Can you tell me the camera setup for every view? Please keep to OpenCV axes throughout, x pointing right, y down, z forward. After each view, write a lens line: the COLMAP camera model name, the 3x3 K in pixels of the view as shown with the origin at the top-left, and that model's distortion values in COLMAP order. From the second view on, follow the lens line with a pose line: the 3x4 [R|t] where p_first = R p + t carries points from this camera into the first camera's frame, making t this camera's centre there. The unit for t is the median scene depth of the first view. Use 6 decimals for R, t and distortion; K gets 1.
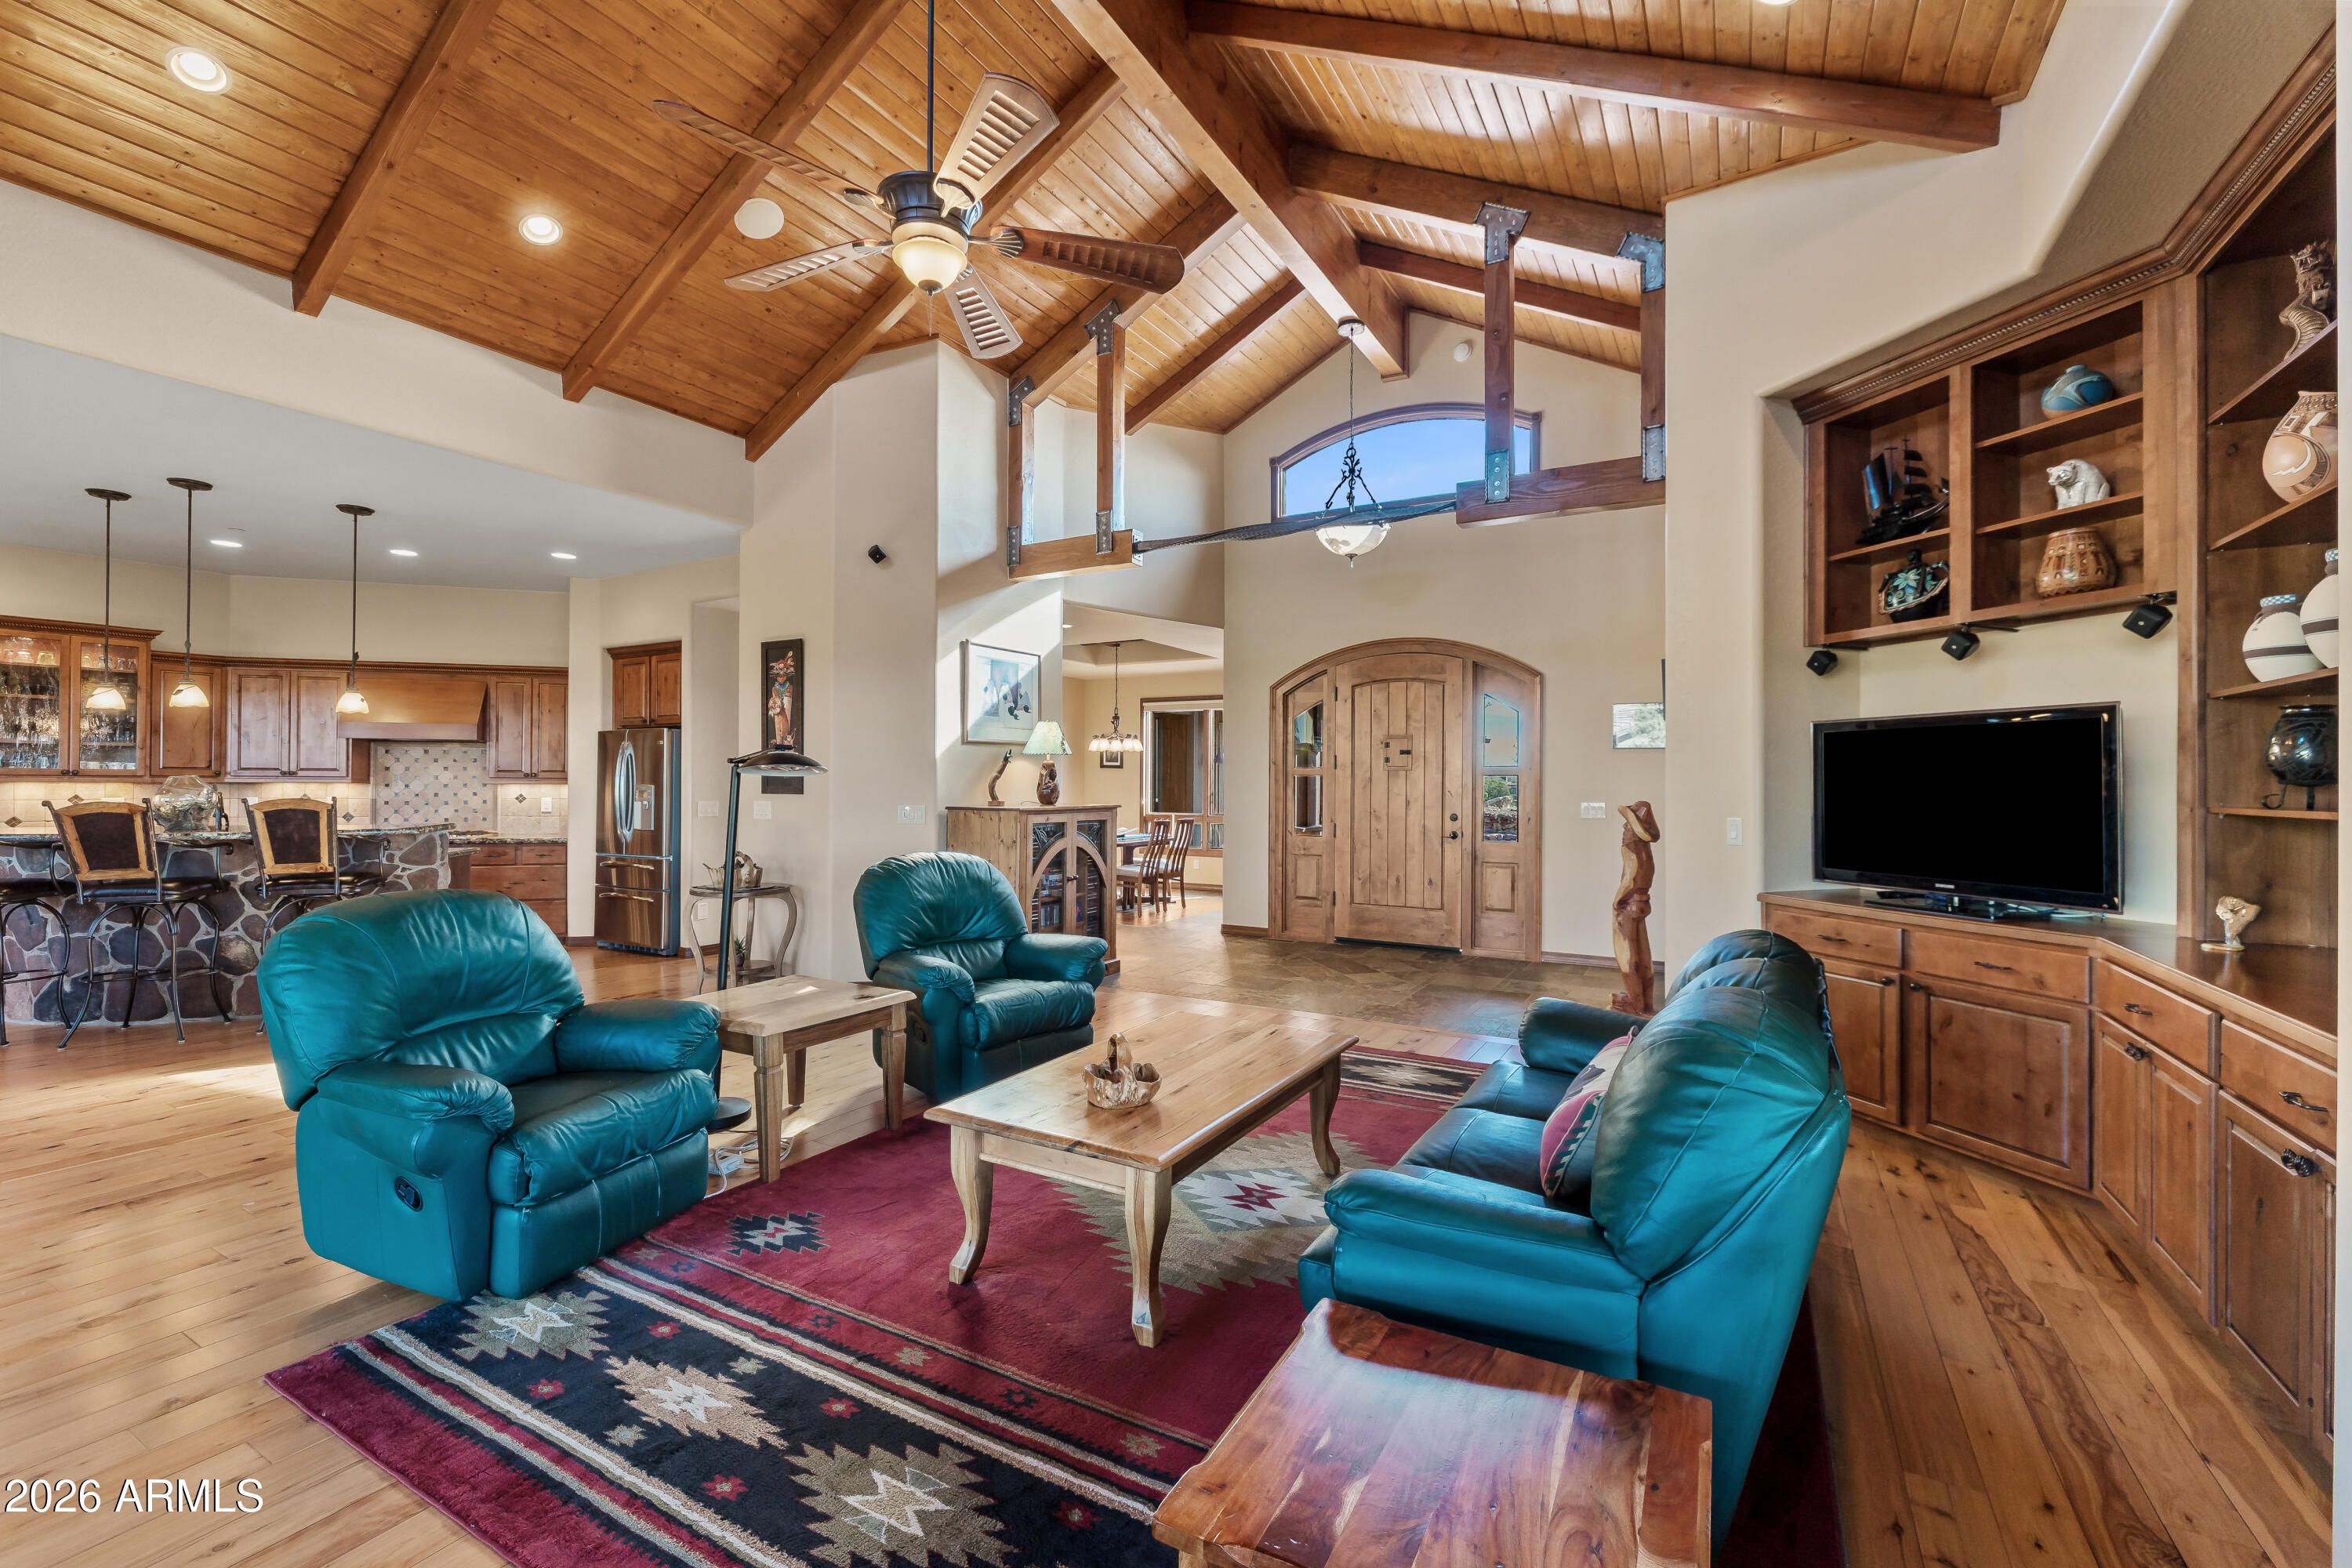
lens RADIAL K [[995.0, 0, 1179.7], [0, 995.0, 777.9], [0, 0, 1]] dist [-0.002676, -0.000129]
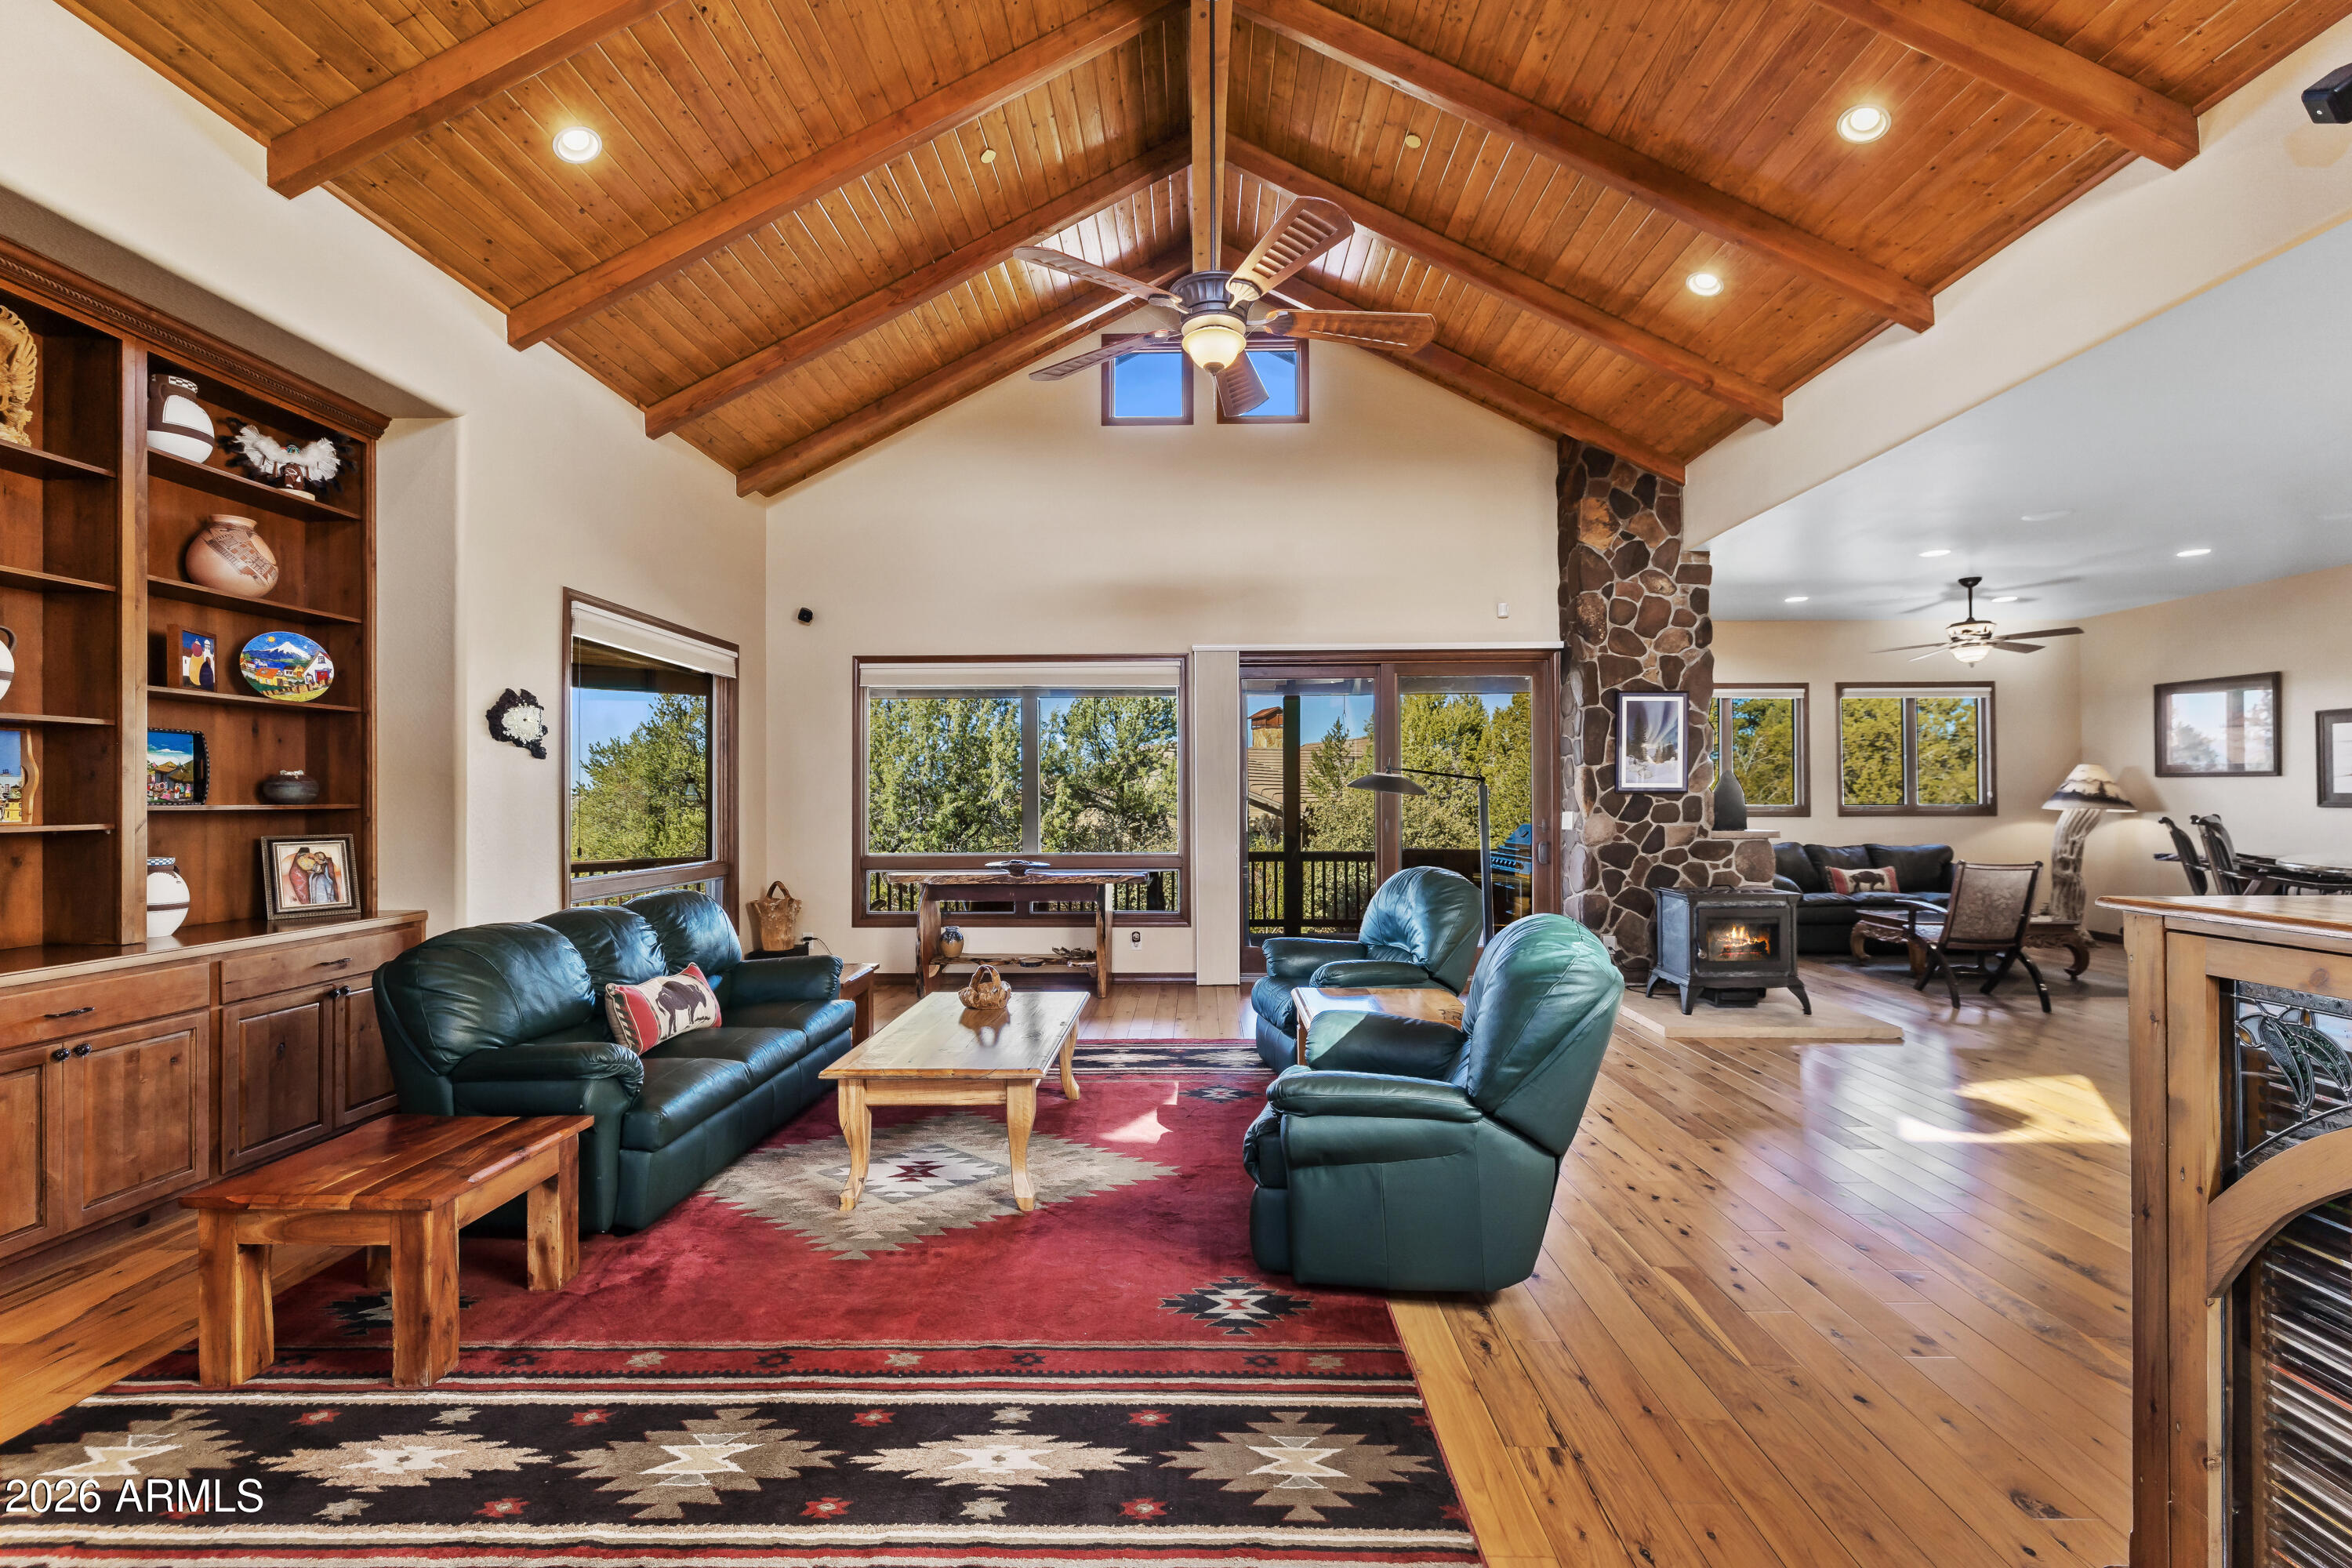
lens RADIAL K [[995.0, 0, 1171.6], [0, 995.0, 790.3], [0, 0, 1]] dist [-0.002676, -0.000129]
pose [[-0.882898, -0.004137, -0.469546, 0.146117], [0.003113, 0.999888, -0.014663, 0.003577], [0.469554, -0.014408, -0.882786, 0.886402]]
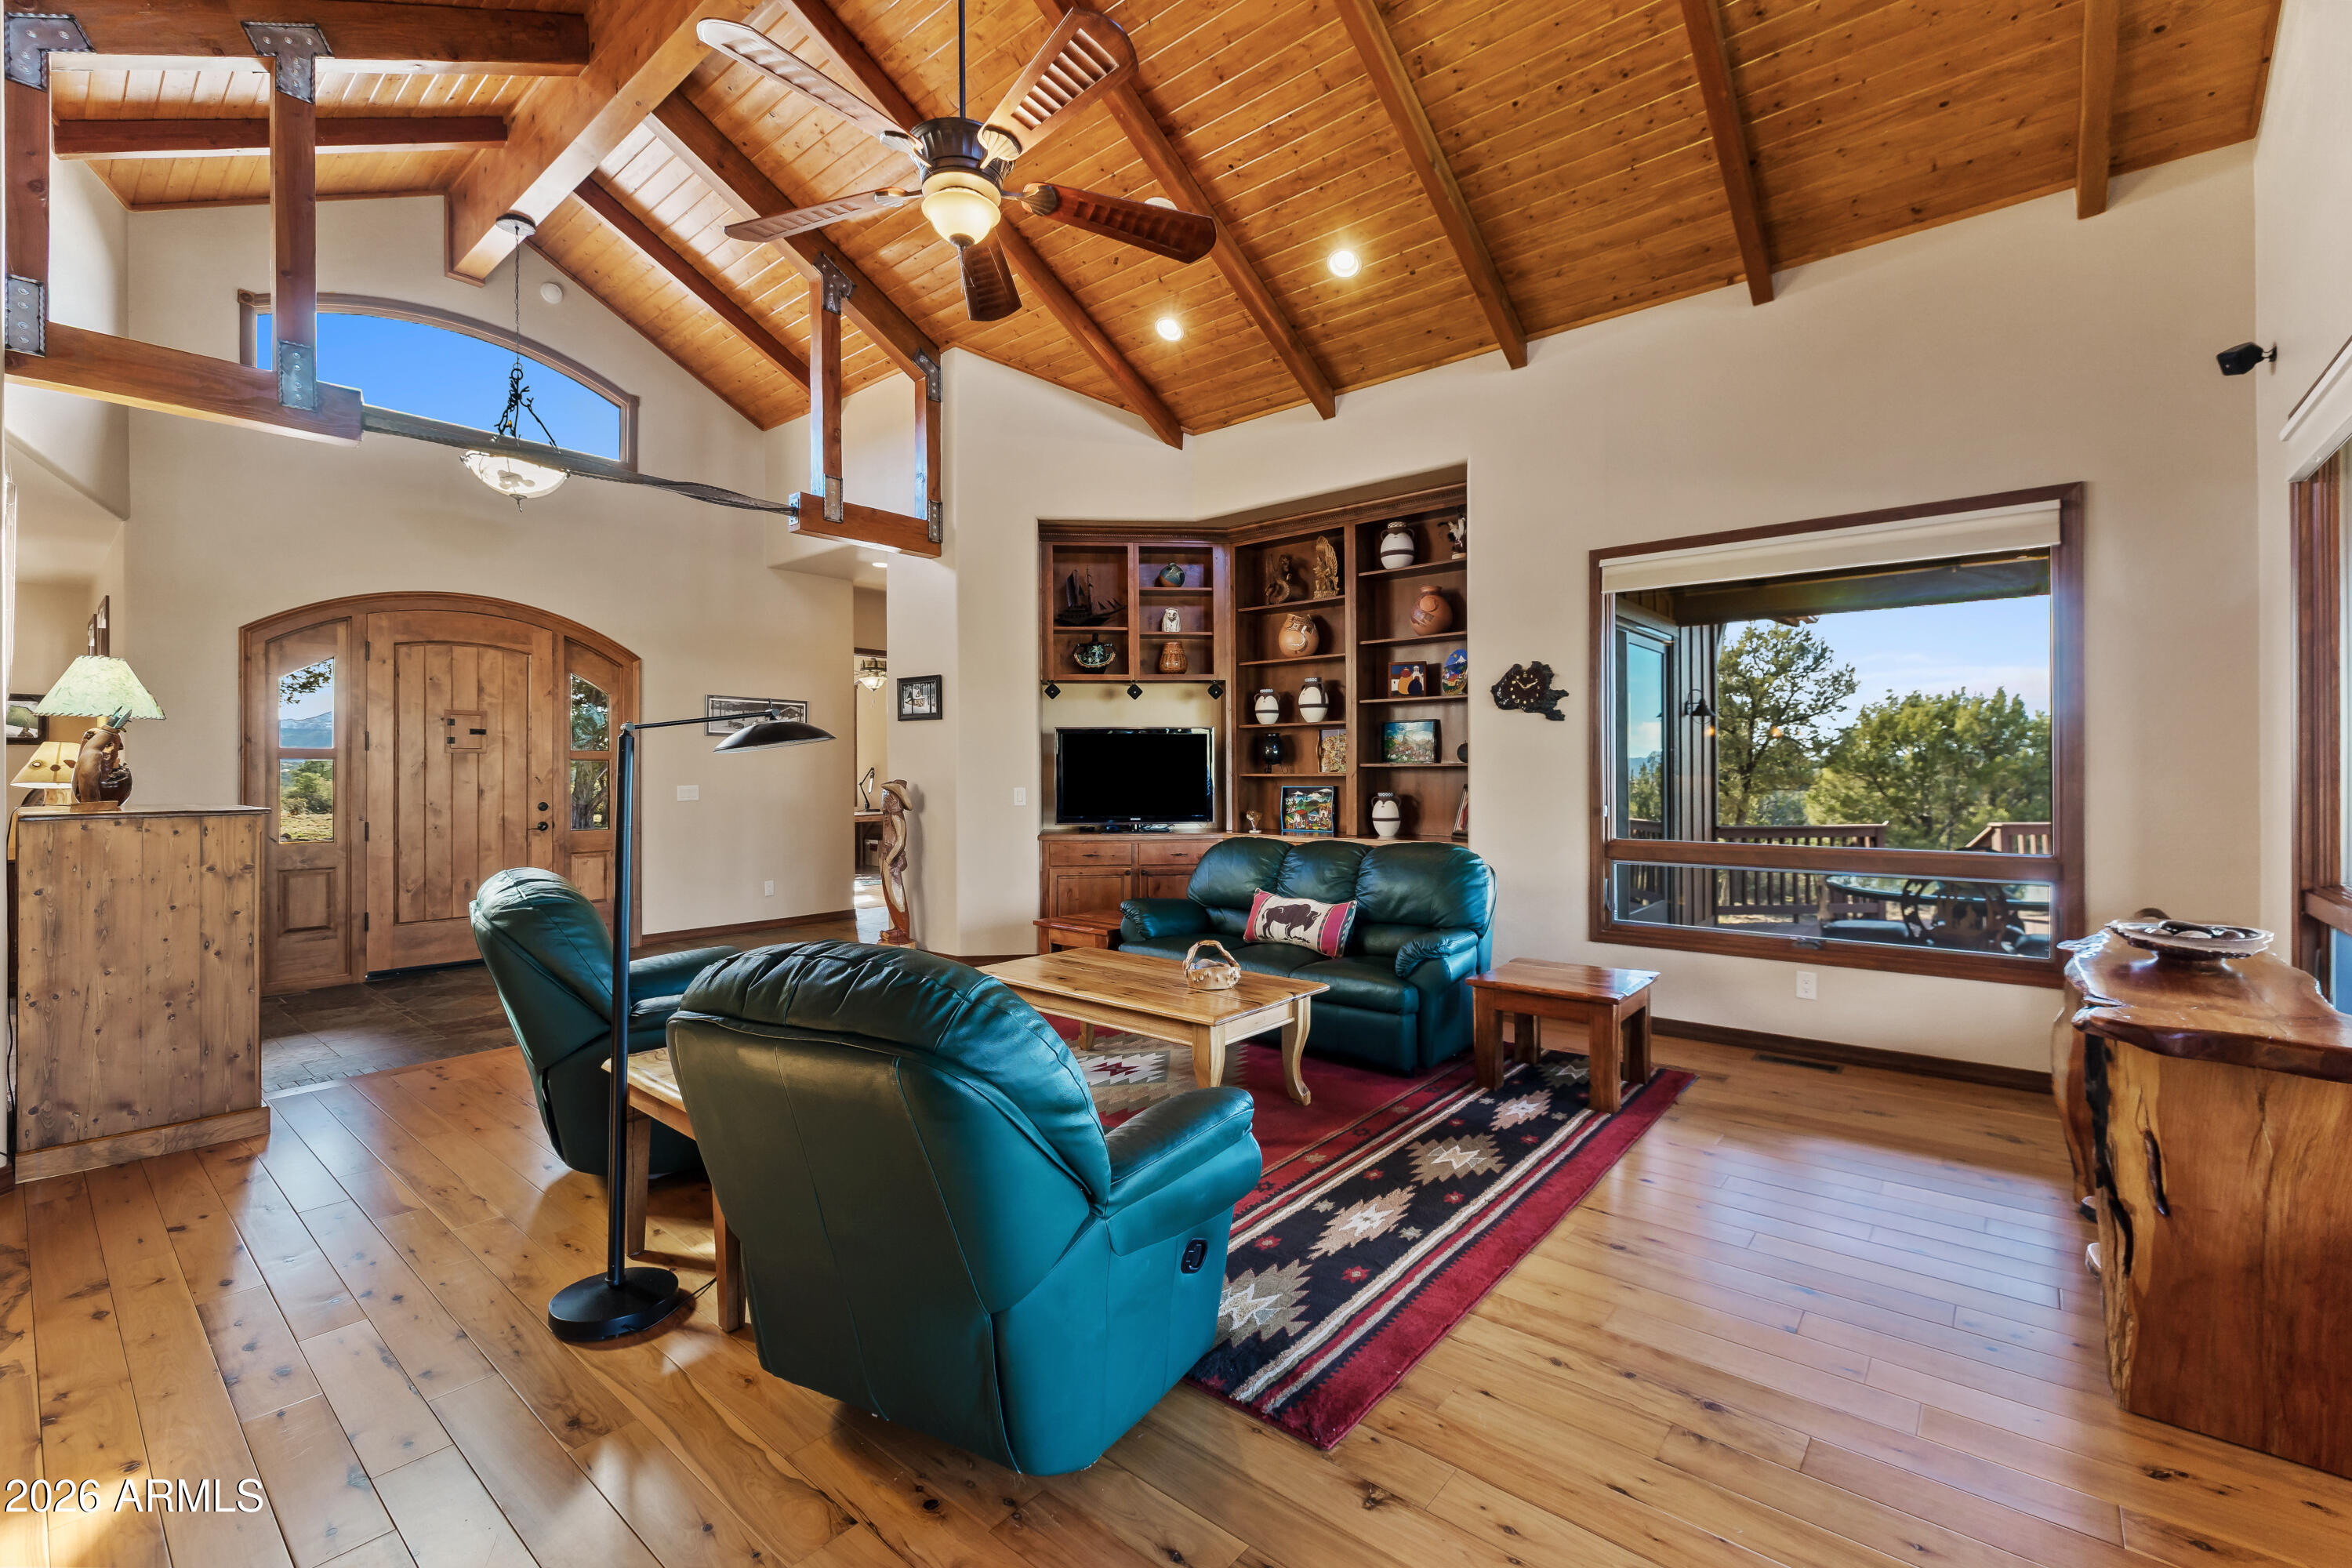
lens RADIAL K [[995.0, 0, 1178.0], [0, 995.0, 773.4], [0, 0, 1]] dist [-0.002676, -0.000129]
pose [[0.179234, -0.007890, 0.983775, -0.514906], [0.001037, 0.999969, 0.007831, 0.003566], [-0.983806, -0.000383, 0.179236, 0.280309]]
